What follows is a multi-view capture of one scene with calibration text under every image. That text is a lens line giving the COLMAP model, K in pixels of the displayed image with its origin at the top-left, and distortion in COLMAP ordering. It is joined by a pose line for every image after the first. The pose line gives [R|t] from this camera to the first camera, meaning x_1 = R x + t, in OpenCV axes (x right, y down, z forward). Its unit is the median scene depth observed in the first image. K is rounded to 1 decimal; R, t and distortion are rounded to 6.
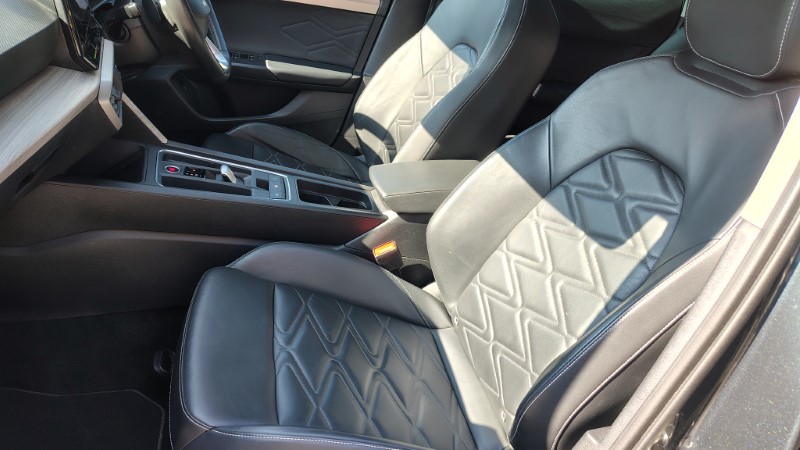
lens RADIAL K [[552.4, 0, 403.6], [0, 552.4, 229.4], [0, 0, 1]] dist [0.028597, -0.023274]
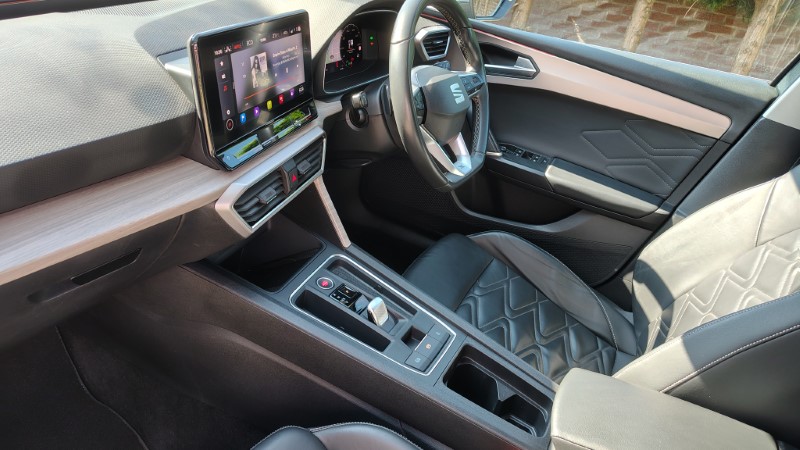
lens RADIAL K [[552.4, 0, 395.6], [0, 552.4, 226.3], [0, 0, 1]] dist [0.028597, -0.023274]
pose [[0.757297, 0.288609, -0.585839, 0.086130], [-0.348466, 0.937254, 0.011279, -0.149424], [0.552334, 0.195603, 0.810349, 0.225064]]
